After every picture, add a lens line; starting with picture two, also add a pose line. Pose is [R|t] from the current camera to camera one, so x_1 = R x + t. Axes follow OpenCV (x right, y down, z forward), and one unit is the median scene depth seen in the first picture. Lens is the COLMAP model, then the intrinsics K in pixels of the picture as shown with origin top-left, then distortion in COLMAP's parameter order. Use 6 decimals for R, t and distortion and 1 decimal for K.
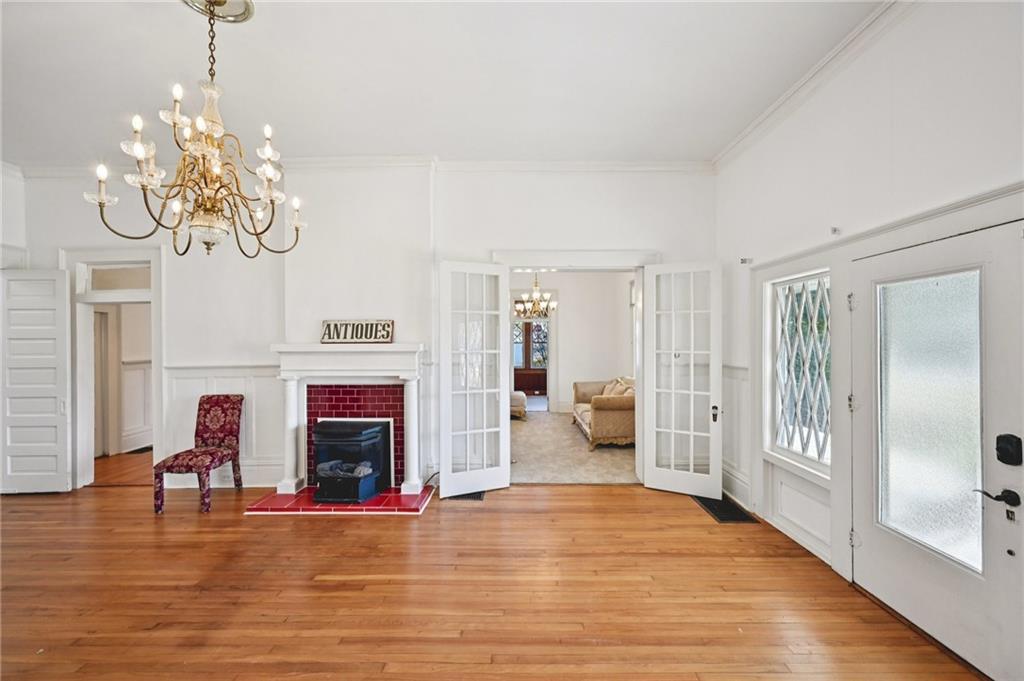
lens RADIAL K [[404.0, 0, 512.4], [0, 404.0, 339.9], [0, 0, 1]] dist [-0.002257, 0.000333]
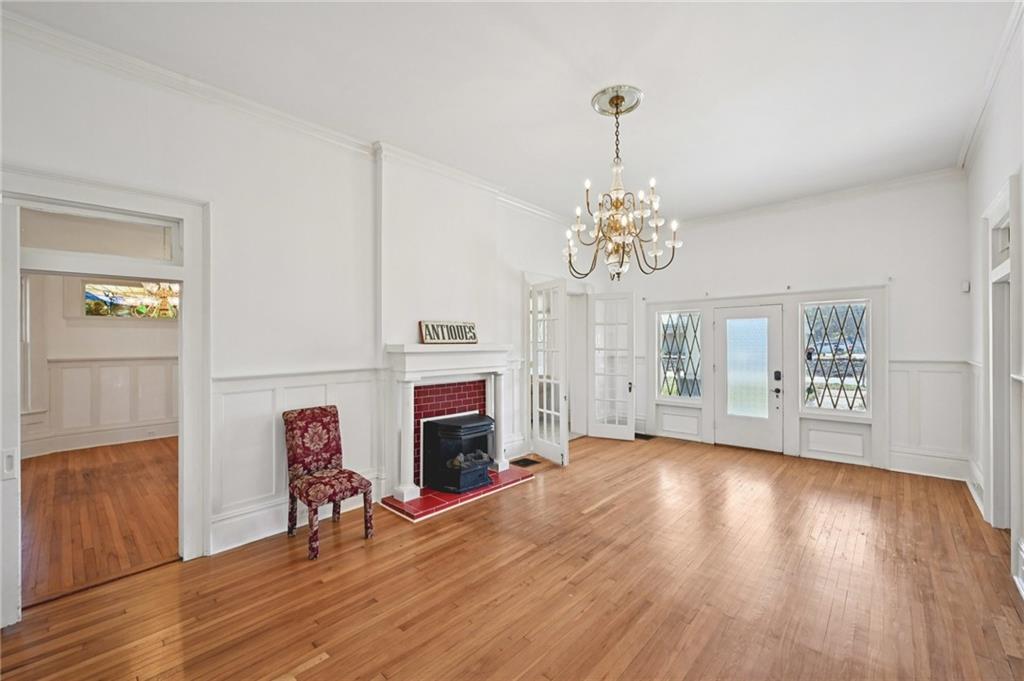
lens RADIAL K [[421.7, 0, 512.0], [0, 421.7, 341.0], [0, 0, 1]] dist [0.004059, 0.000052]
pose [[0.666283, 0.007174, 0.745664, -1.110881], [0.009731, 0.999785, -0.018314, 0.023028], [-0.745635, 0.019458, 0.666070, 0.144504]]
